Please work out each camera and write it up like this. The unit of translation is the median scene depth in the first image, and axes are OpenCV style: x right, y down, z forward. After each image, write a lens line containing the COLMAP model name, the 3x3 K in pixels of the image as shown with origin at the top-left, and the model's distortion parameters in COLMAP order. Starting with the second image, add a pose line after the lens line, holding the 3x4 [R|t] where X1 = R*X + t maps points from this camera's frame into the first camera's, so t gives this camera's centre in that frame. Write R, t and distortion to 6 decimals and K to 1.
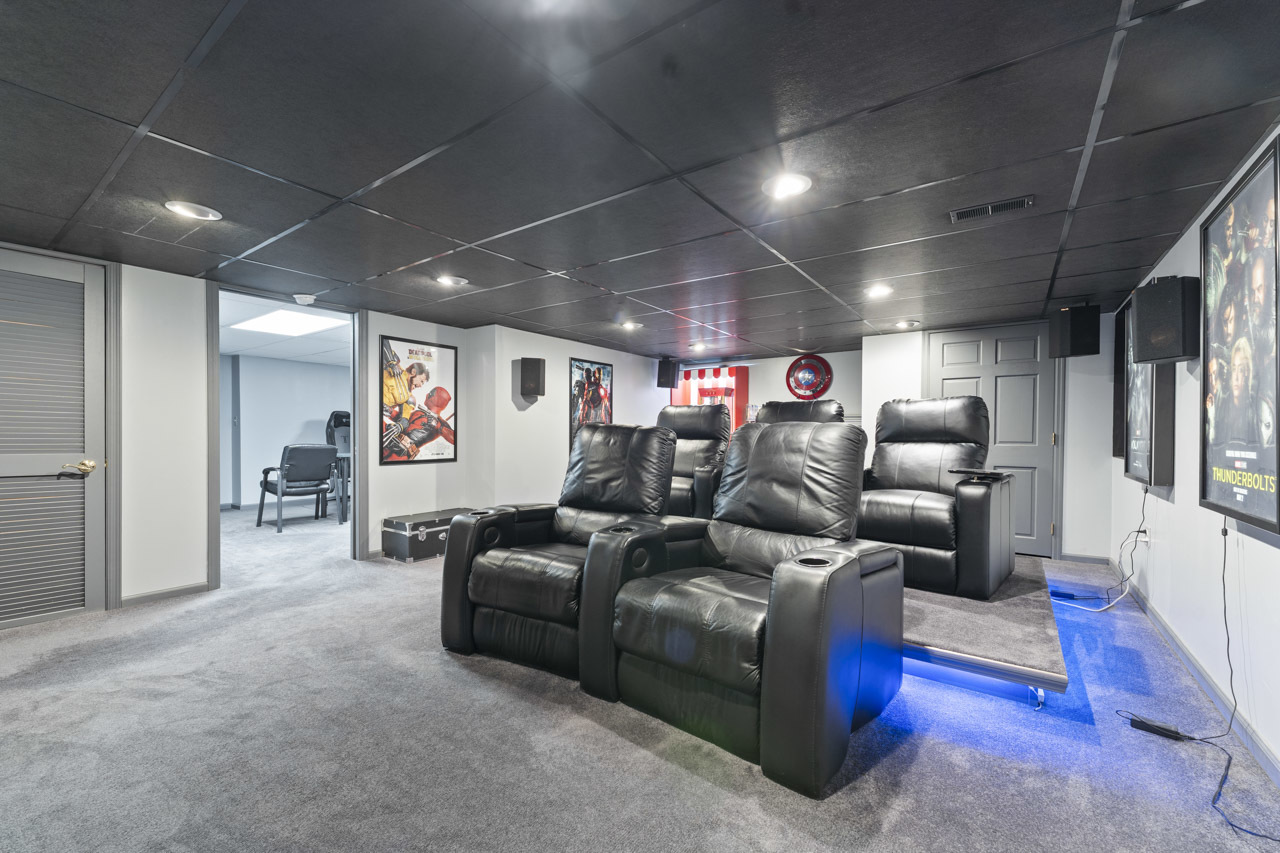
lens RADIAL K [[517.5, 0, 637.7], [0, 517.5, 430.6], [0, 0, 1]] dist [-0.001564, 0.001356]
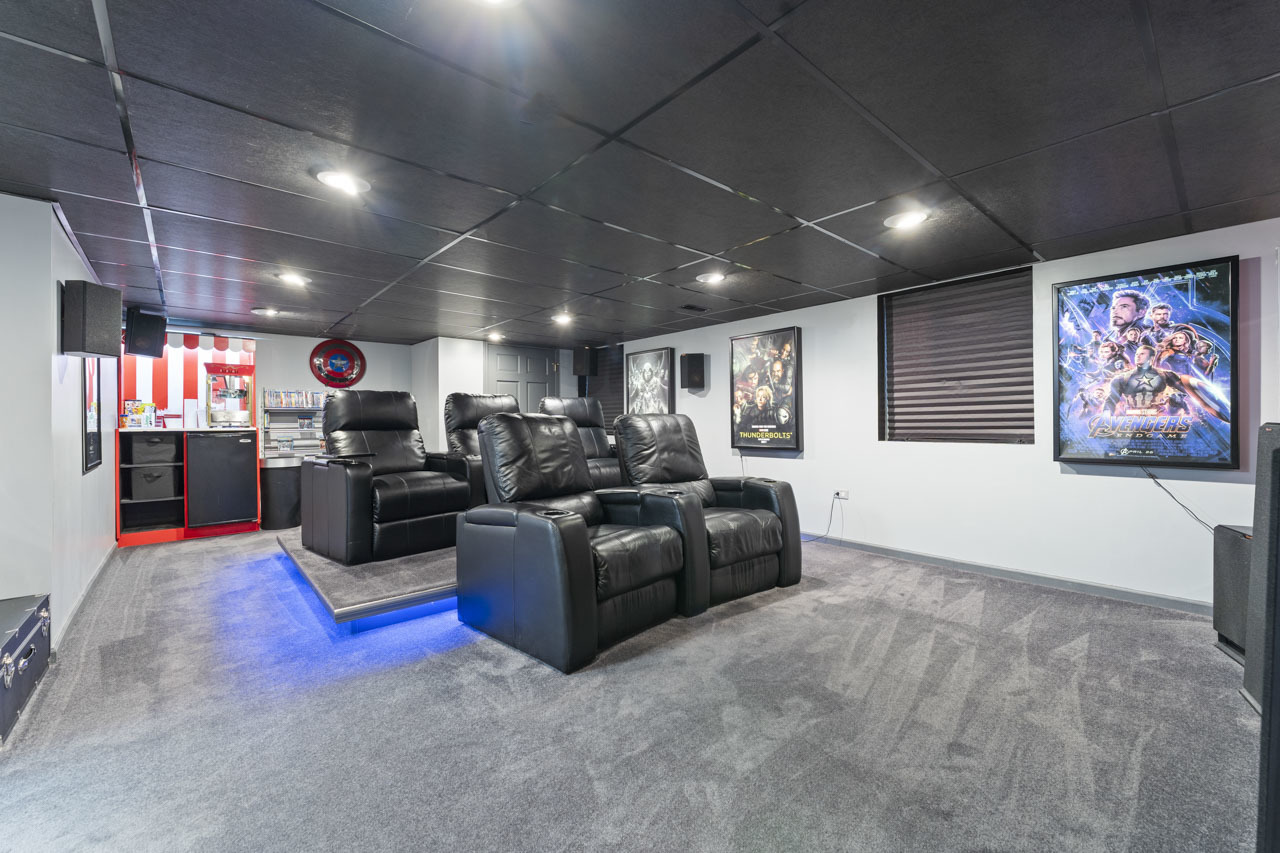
lens RADIAL K [[517.5, 0, 641.4], [0, 517.5, 424.7], [0, 0, 1]] dist [-0.001564, 0.001356]
pose [[0.221680, -0.011056, 0.975057, -0.554924], [0.005749, 0.999933, 0.010031, 0.000940], [-0.975103, 0.003382, 0.221729, 0.326576]]
